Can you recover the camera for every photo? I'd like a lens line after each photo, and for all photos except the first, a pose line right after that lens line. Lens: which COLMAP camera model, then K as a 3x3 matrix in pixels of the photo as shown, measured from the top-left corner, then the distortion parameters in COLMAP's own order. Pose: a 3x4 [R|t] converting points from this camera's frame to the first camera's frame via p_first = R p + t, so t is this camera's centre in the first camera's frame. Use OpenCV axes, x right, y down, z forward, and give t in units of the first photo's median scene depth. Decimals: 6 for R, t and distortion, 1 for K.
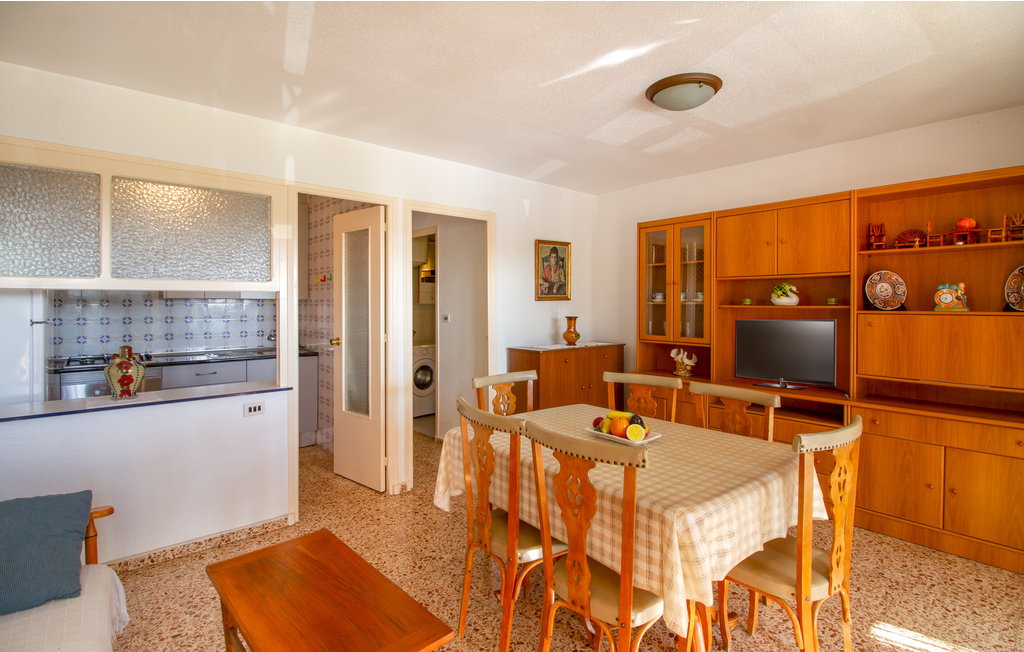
lens RADIAL K [[484.9, 0, 508.0], [0, 484.9, 304.3], [0, 0, 1]] dist [0.000994, 0.000028]
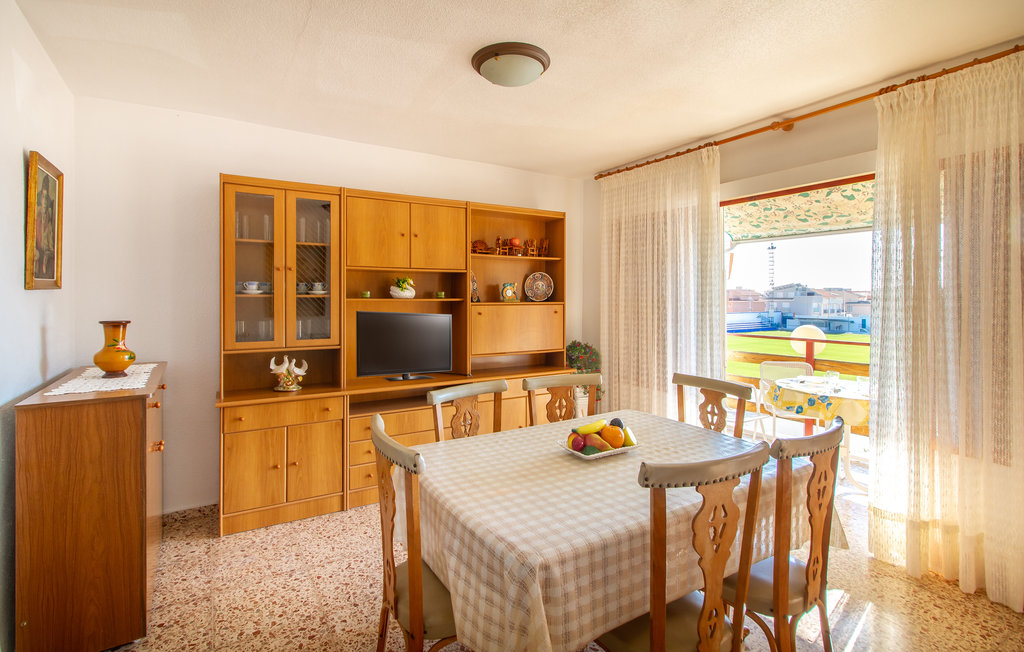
lens RADIAL K [[484.9, 0, 508.0], [0, 484.9, 304.3], [0, 0, 1]] dist [0.000994, 0.000028]
pose [[0.158590, -0.011972, 0.987272, -0.374291], [0.001325, 0.999928, 0.011912, 0.002190], [-0.987344, -0.000581, 0.158595, 0.597894]]
